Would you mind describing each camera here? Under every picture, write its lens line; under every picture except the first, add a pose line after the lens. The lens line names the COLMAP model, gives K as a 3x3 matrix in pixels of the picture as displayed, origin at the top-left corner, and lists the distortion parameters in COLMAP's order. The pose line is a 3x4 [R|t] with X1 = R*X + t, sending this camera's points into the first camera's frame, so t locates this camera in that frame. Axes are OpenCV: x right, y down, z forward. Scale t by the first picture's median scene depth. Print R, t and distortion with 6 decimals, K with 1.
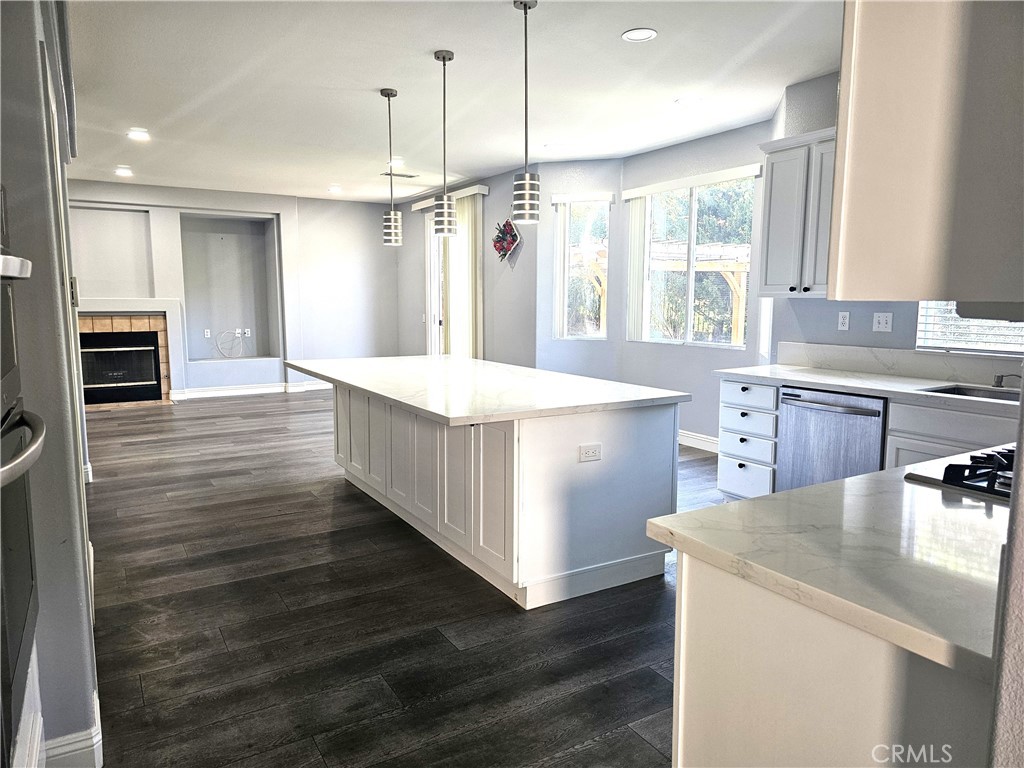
lens RADIAL K [[685.3, 0, 512.4], [0, 685.3, 377.7], [0, 0, 1]] dist [0.073341, -0.064685]
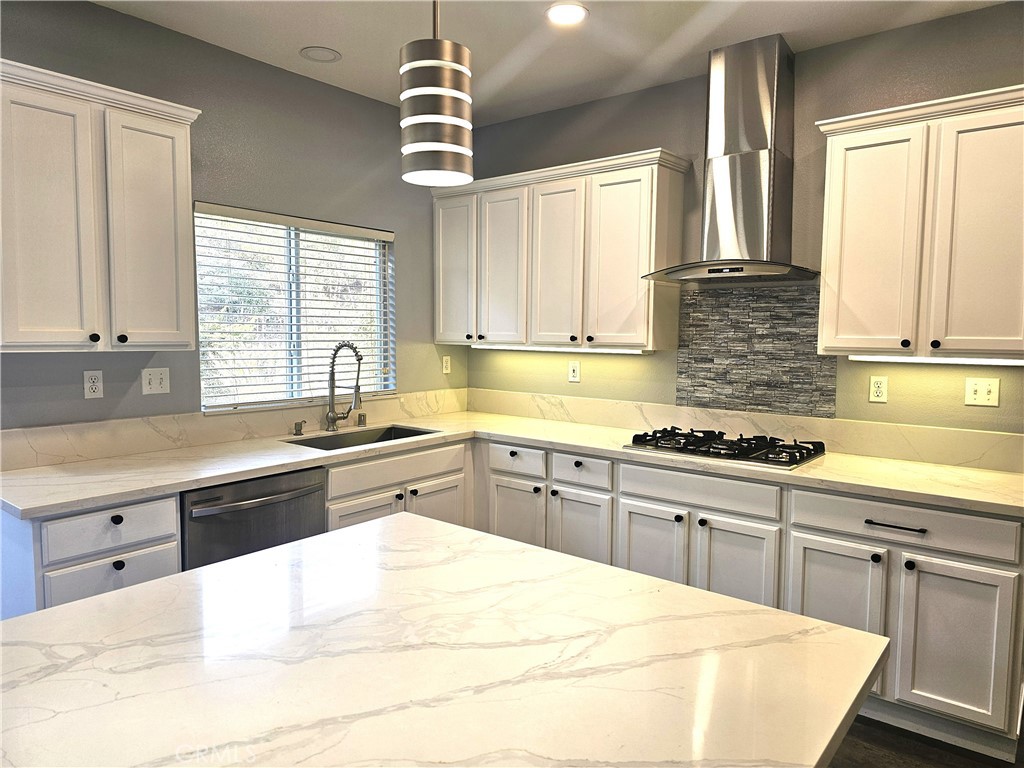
lens RADIAL K [[685.3, 0, 512.4], [0, 685.3, 377.7], [0, 0, 1]] dist [0.073341, -0.064685]
pose [[-0.337872, -0.072663, 0.938383, -0.282988], [0.101745, 0.988353, 0.113167, -0.129781], [-0.935676, 0.133712, -0.326544, 0.899683]]
